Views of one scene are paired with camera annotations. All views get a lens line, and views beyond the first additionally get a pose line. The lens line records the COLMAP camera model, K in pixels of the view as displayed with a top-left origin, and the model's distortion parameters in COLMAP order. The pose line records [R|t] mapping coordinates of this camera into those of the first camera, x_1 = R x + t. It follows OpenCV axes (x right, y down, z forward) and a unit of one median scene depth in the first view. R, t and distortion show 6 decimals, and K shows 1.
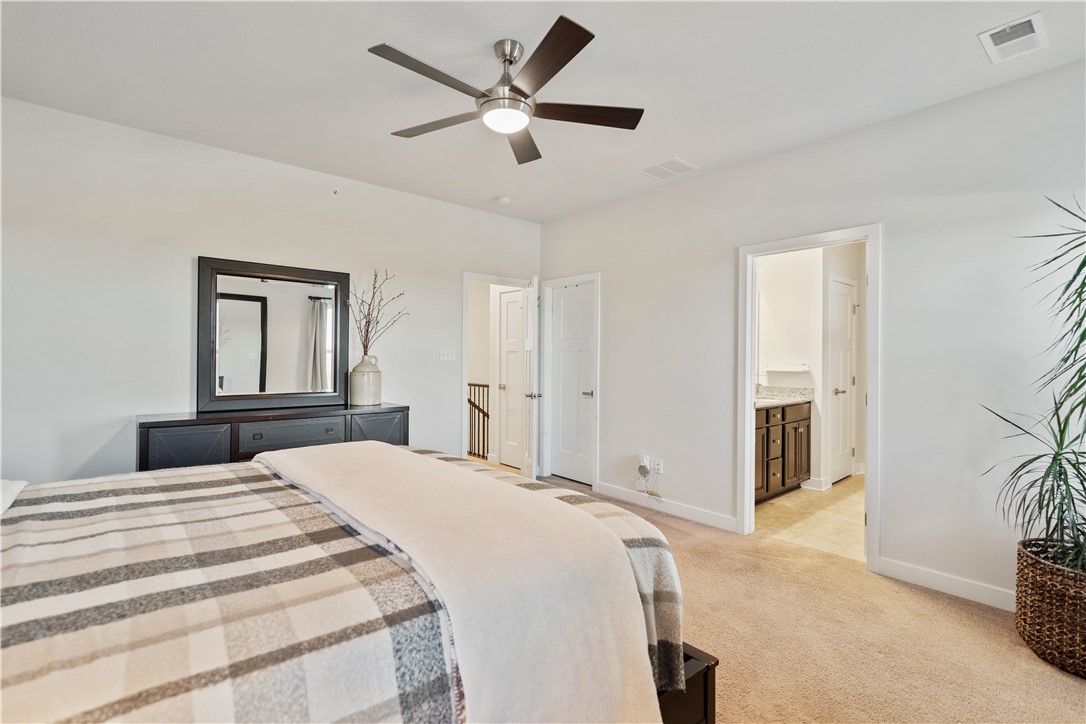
lens RADIAL K [[497.8, 0, 538.9], [0, 497.8, 359.7], [0, 0, 1]] dist [0.002091, 0.000005]
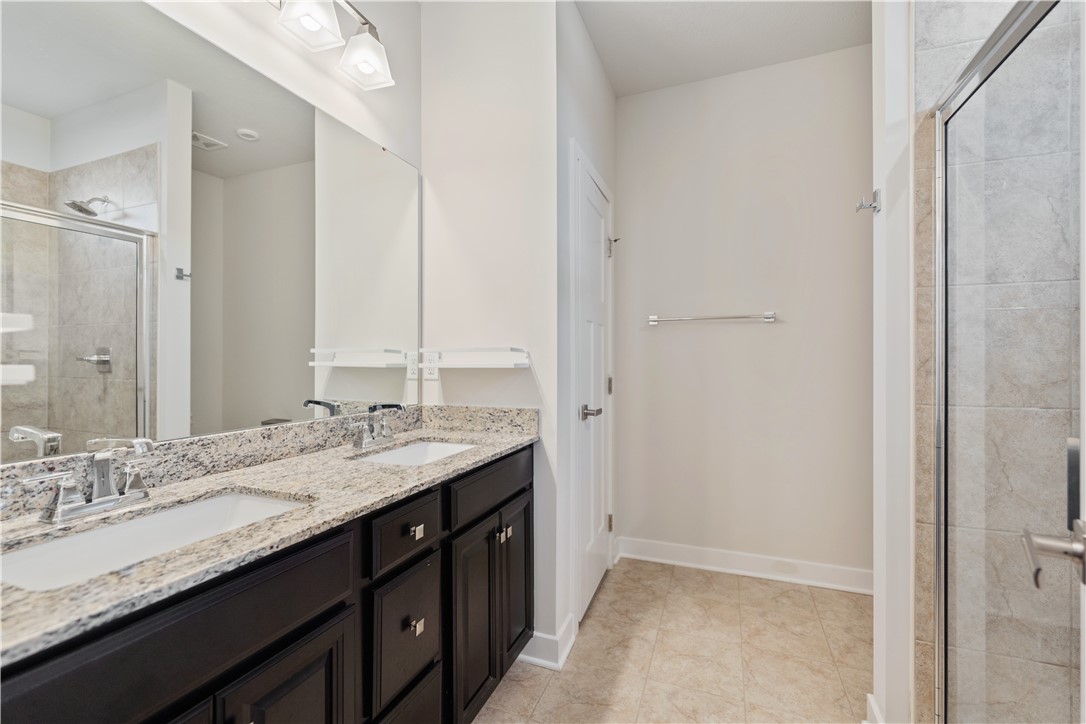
lens RADIAL K [[447.4, 0, 545.3], [0, 447.4, 364.2], [0, 0, 1]] dist [-0.000226, -0.000003]
pose [[0.881288, -0.007534, 0.472519, 0.377655], [0.006661, 0.999972, 0.003521, 0.019160], [-0.472532, 0.000044, 0.881314, 0.665362]]
